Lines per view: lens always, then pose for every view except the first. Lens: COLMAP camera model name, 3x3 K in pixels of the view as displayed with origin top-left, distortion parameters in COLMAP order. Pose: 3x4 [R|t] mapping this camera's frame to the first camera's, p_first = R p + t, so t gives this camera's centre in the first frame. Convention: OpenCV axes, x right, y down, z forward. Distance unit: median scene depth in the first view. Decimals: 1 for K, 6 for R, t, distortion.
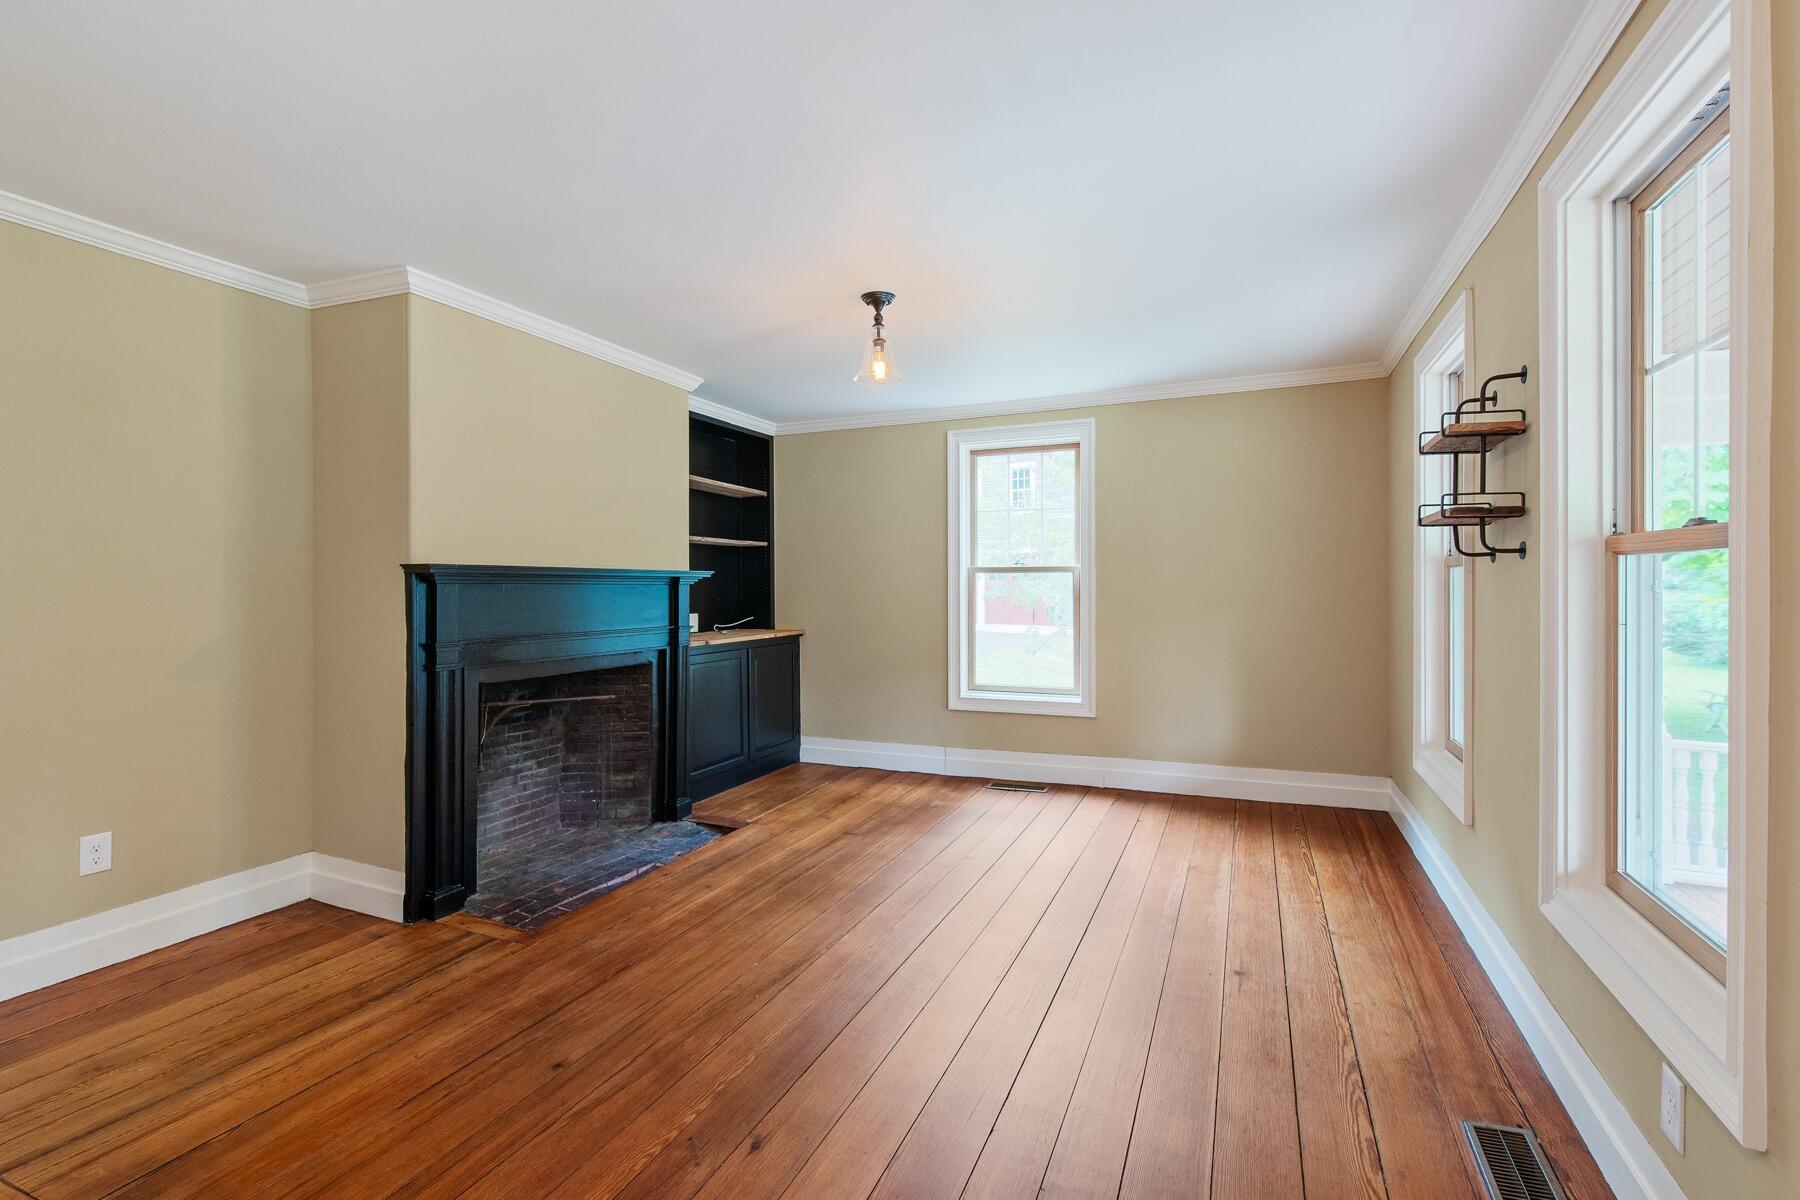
lens RADIAL K [[843.0, 0, 893.7], [0, 843.0, 575.0], [0, 0, 1]] dist [0.001178, -0.001762]
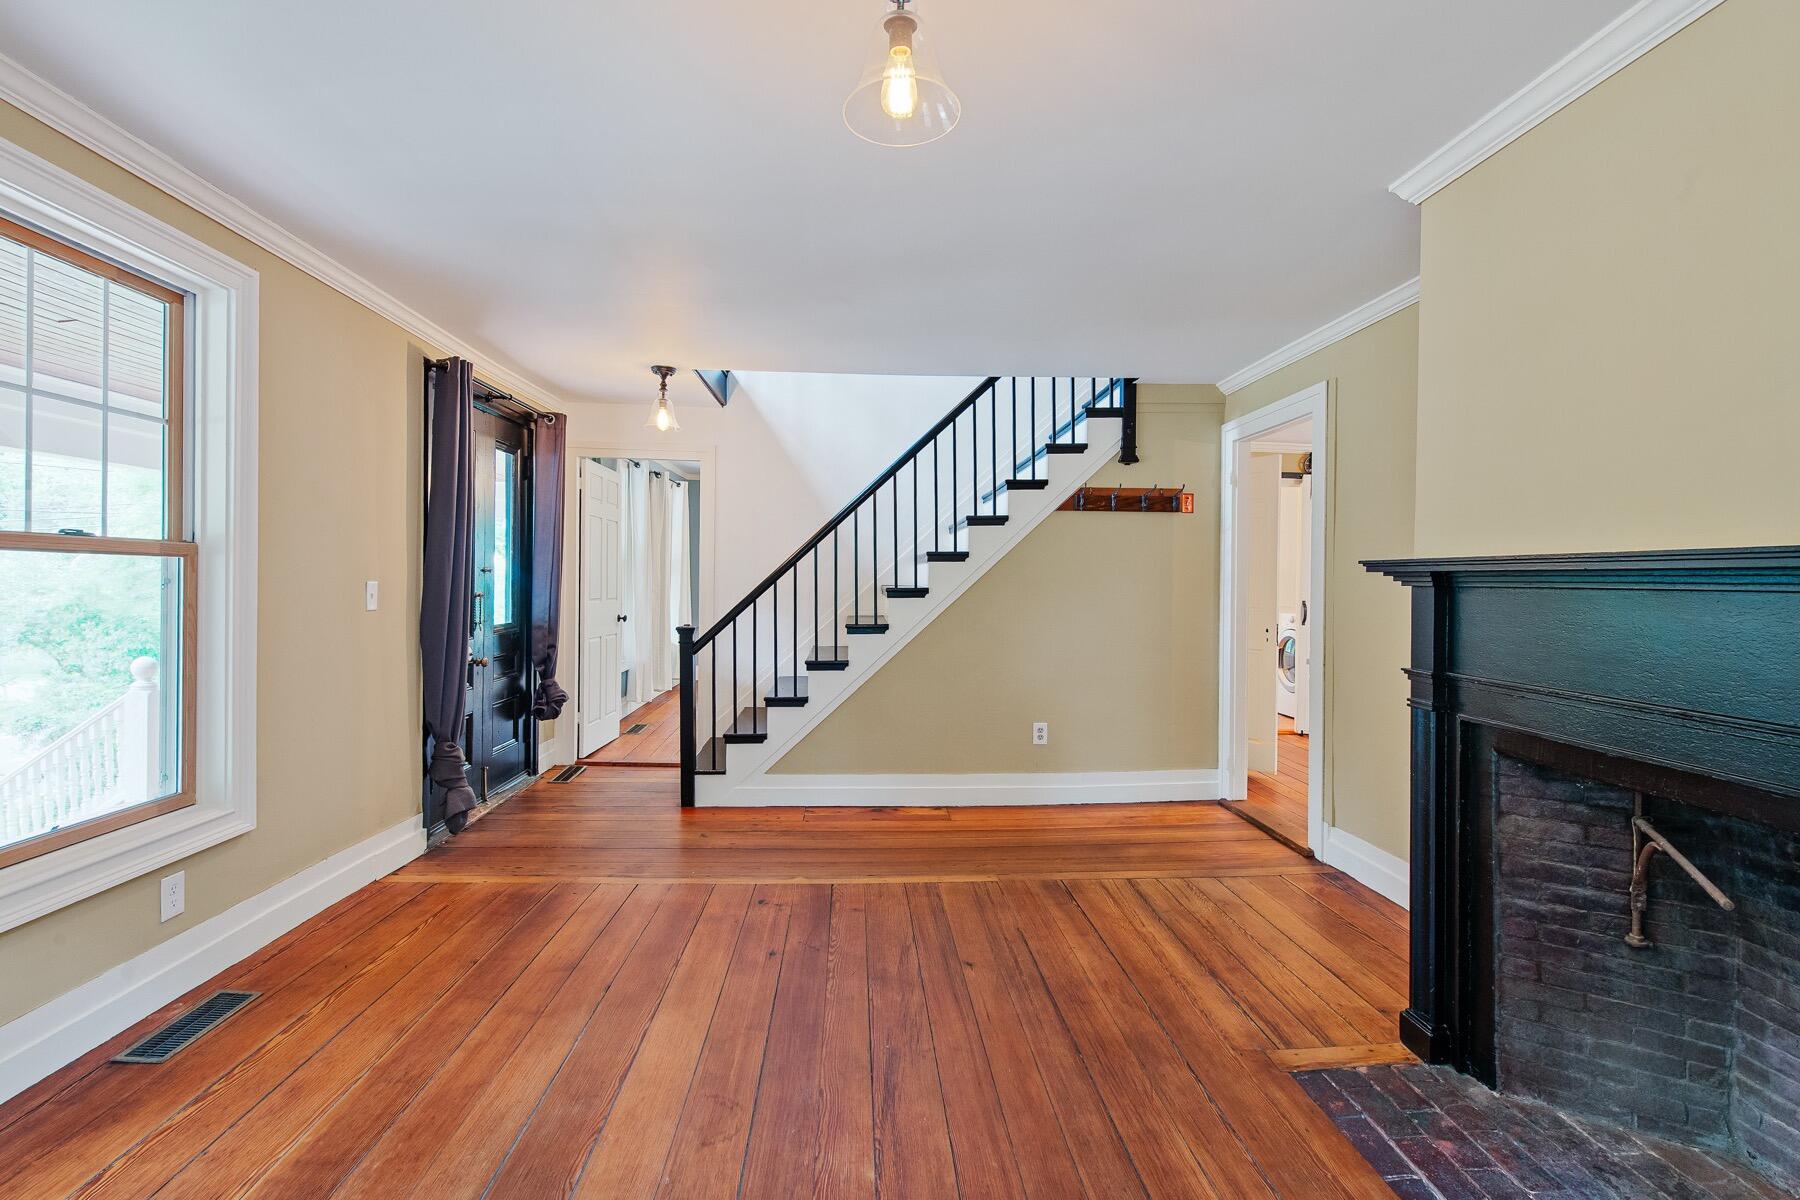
lens RADIAL K [[843.0, 0, 893.7], [0, 843.0, 575.0], [0, 0, 1]] dist [0.001178, -0.001762]
pose [[-0.899001, -0.010260, -0.437827, 0.210771], [-0.002882, 0.999842, -0.017514, 0.016409], [0.437937, -0.014483, -0.898889, 1.681832]]
